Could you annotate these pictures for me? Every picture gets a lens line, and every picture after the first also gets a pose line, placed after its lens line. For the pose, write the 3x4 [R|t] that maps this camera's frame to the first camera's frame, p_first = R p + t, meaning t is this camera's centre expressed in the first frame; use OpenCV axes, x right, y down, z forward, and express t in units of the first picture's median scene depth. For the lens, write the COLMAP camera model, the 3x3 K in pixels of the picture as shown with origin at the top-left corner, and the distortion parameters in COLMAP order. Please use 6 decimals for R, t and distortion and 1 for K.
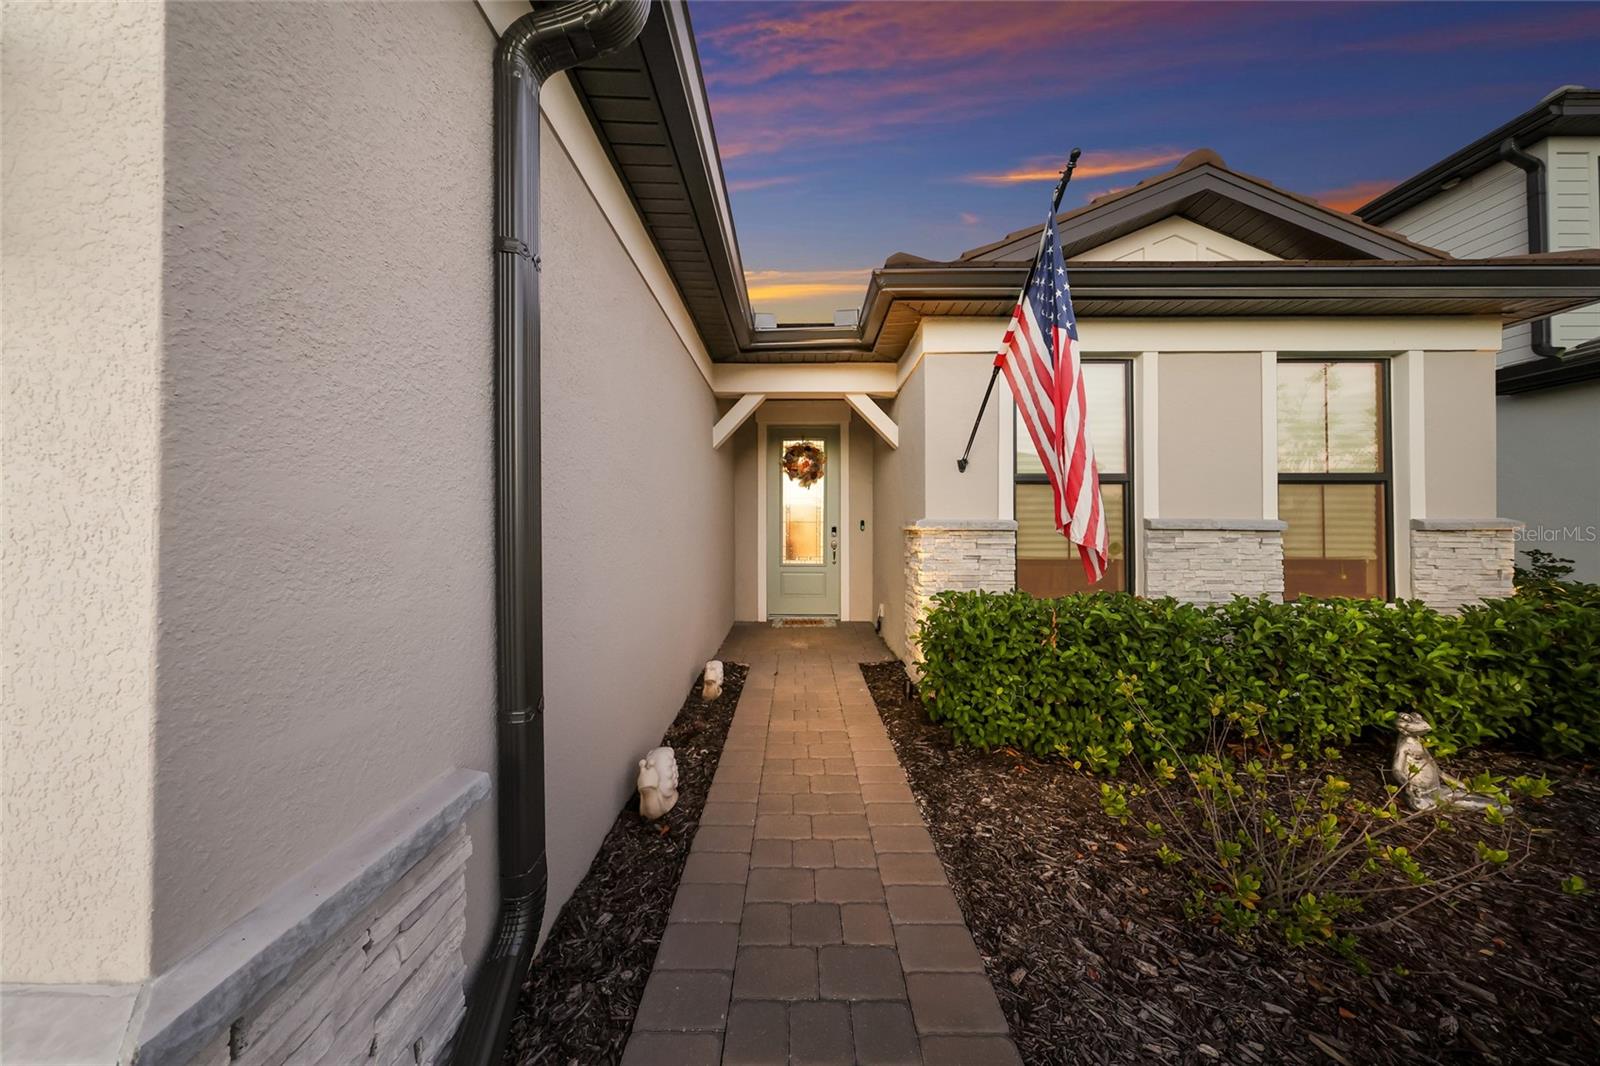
lens RADIAL K [[464.7, 0, 800.0], [0, 464.7, 533.0], [0, 0, 1]] dist [-0.000970, -0.000030]
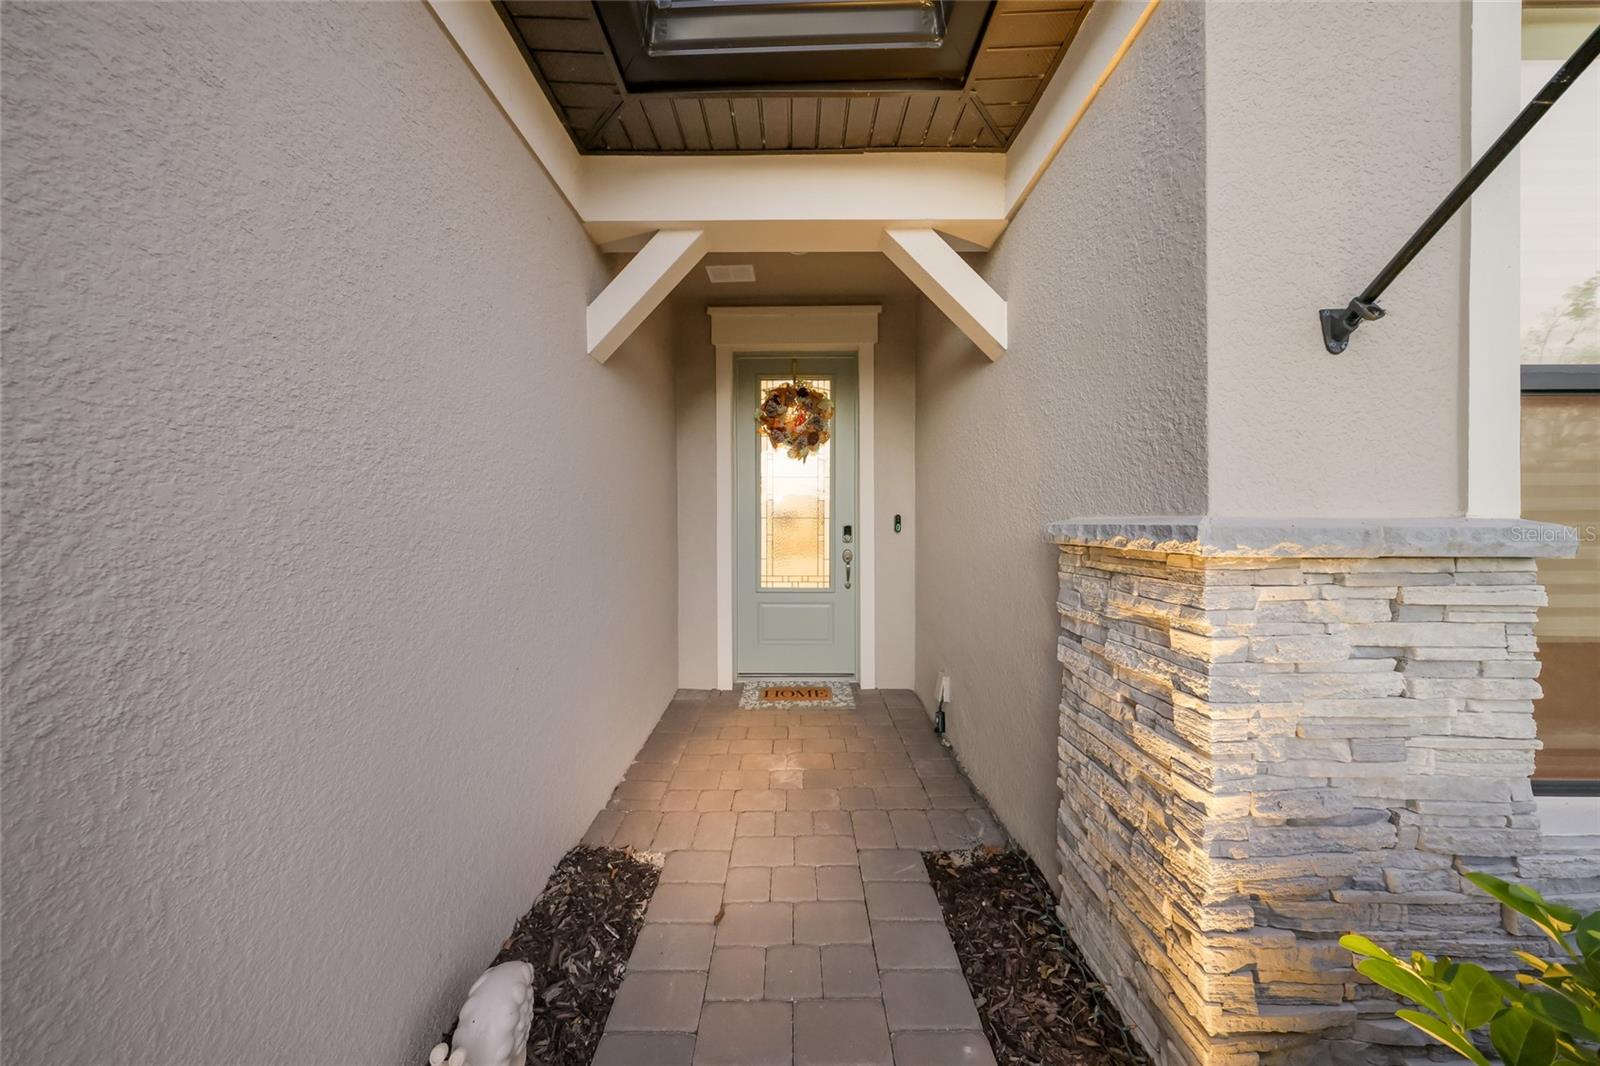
lens RADIAL K [[464.7, 0, 800.0], [0, 464.7, 533.0], [0, 0, 1]] dist [-0.000970, -0.000030]
pose [[0.999980, -0.002840, 0.005720, 0.011127], [0.002741, 0.999847, 0.017247, -0.017401], [-0.005769, -0.017231, 0.999835, 0.483698]]
